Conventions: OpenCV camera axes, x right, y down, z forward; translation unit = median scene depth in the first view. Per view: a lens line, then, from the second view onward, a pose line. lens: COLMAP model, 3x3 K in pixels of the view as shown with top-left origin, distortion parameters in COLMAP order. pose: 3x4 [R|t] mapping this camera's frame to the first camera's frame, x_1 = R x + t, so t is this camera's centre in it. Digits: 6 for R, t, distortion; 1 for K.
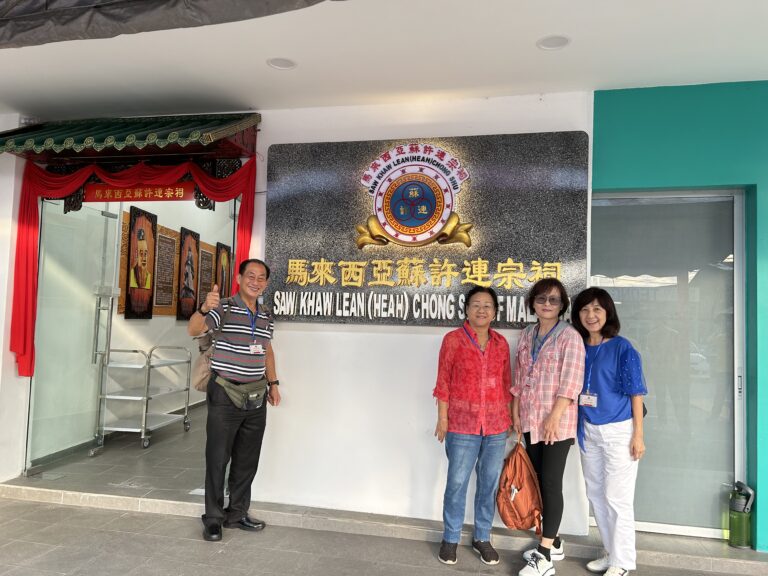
lens RADIAL K [[574.7, 0, 383.5], [0, 574.7, 298.7], [0, 0, 1]] dist [0.082360, -0.089522]
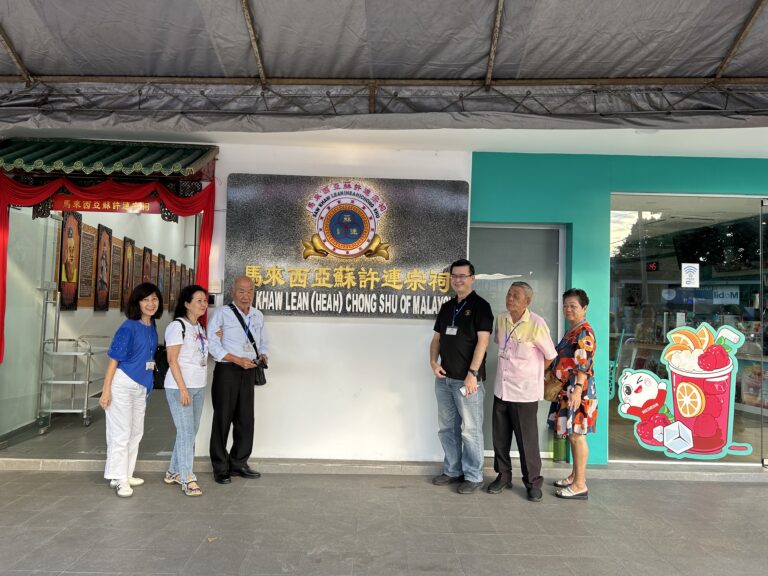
lens RADIAL K [[585.0, 0, 381.9], [0, 585.0, 298.3], [0, 0, 1]] dist [0.136302, -0.194659]
pose [[0.971728, 0.002581, 0.236087, -0.188790], [-0.008027, 0.999723, 0.022109, -0.028003], [-0.235965, -0.023379, 0.971480, -0.350173]]
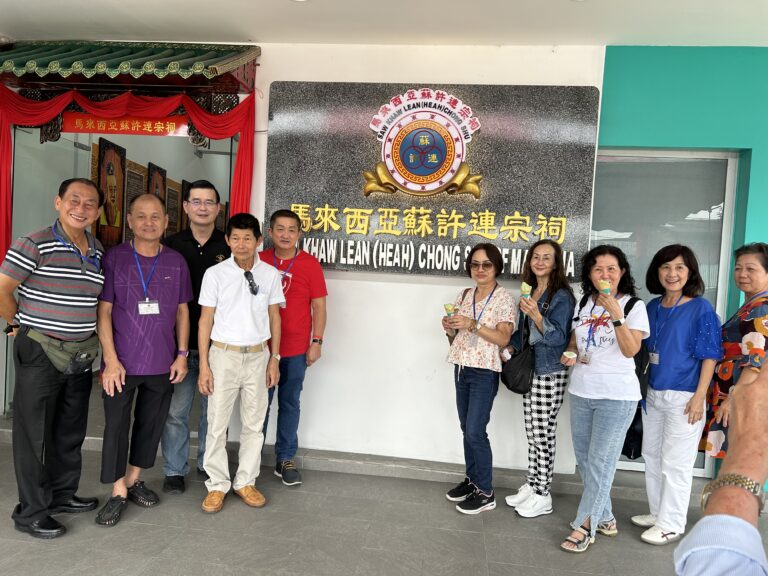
lens RADIAL K [[573.3, 0, 381.6], [0, 573.3, 298.7], [0, 0, 1]] dist [0.077188, -0.085067]
pose [[0.994770, 0.021664, 0.099814, -0.110877], [-0.031078, 0.995111, 0.093744, -0.004817], [-0.097295, -0.096356, 0.990580, 0.004307]]
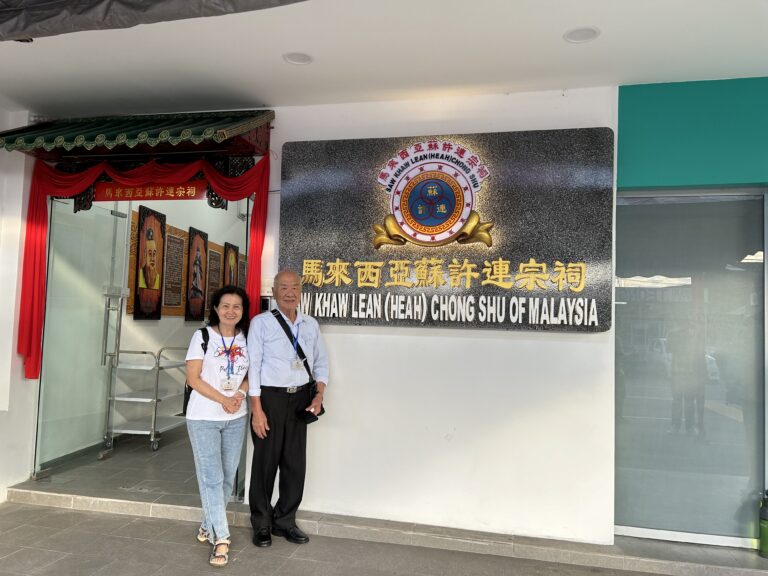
lens RADIAL K [[573.3, 0, 381.6], [0, 573.3, 298.7], [0, 0, 1]] dist [0.077188, -0.085067]
pose [[0.999975, 0.001008, -0.006969, -0.026021], [-0.001006, 0.999999, 0.000253, -0.002483], [0.006969, -0.000246, 0.999976, 0.028633]]
